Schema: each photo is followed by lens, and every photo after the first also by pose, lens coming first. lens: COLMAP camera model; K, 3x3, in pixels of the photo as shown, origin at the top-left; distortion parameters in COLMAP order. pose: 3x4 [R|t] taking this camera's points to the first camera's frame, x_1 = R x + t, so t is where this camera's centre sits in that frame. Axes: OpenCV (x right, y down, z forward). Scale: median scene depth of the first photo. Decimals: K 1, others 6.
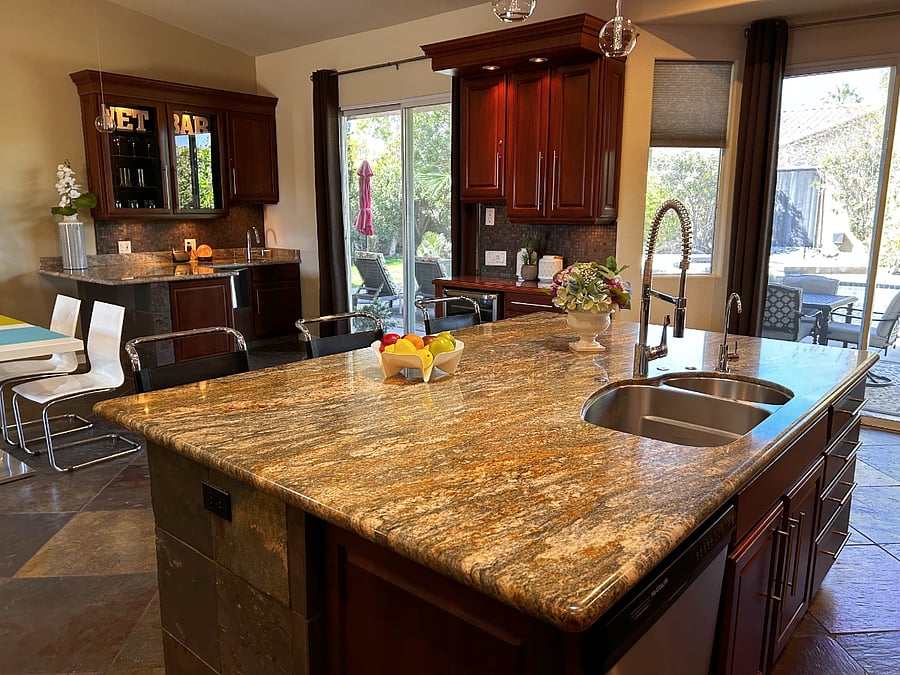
lens RADIAL K [[684.5, 0, 440.9], [0, 684.5, 337.7], [0, 0, 1]] dist [0.044044, -0.058993]
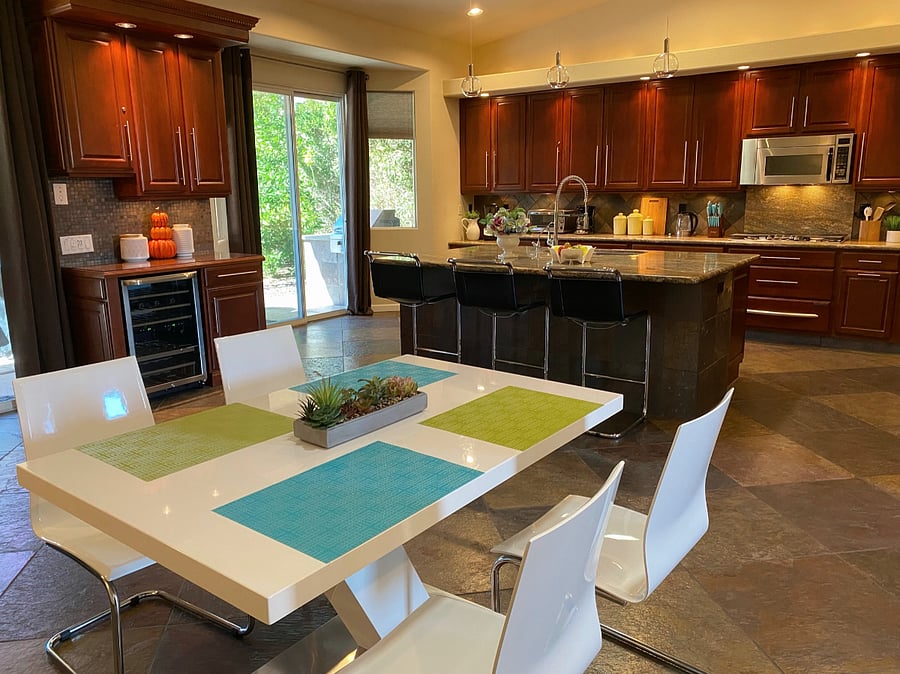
lens RADIAL K [[684.5, 0, 440.9], [0, 684.5, 337.2], [0, 0, 1]] dist [0.044044, -0.058993]
pose [[-0.068260, -0.214228, 0.974396, -0.929424], [0.201358, 0.953616, 0.223765, -0.122779], [-0.977136, 0.211477, -0.021957, 0.706167]]
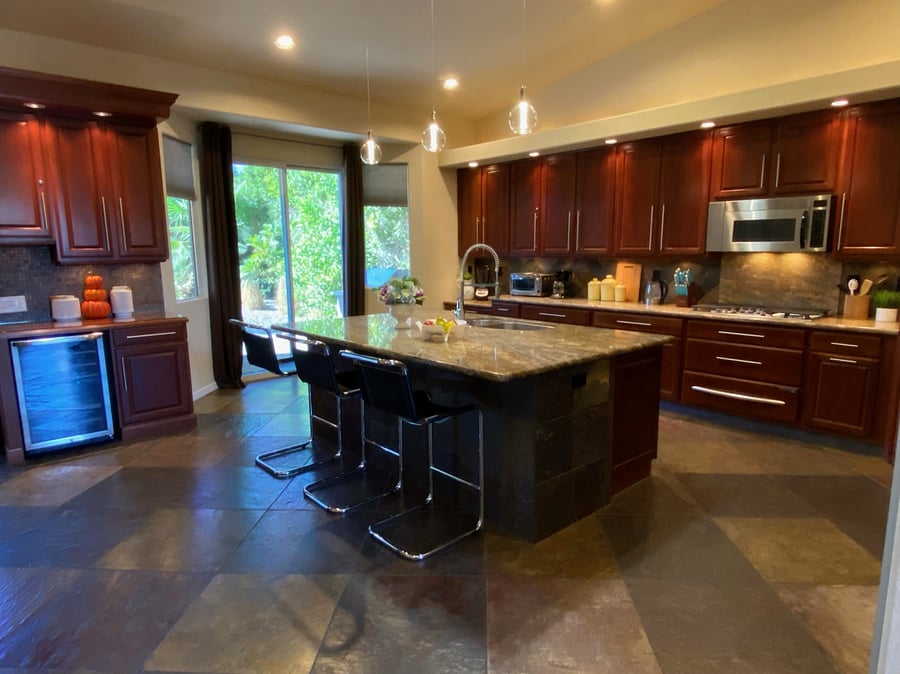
lens RADIAL K [[551.5, 0, 446.4], [0, 551.5, 345.2], [0, 0, 1]] dist [0.051275, -0.066265]
pose [[0.146615, -0.177864, 0.973072, -0.668676], [0.196838, 0.969276, 0.147512, -0.065589], [-0.969412, 0.169910, 0.177121, 0.355229]]
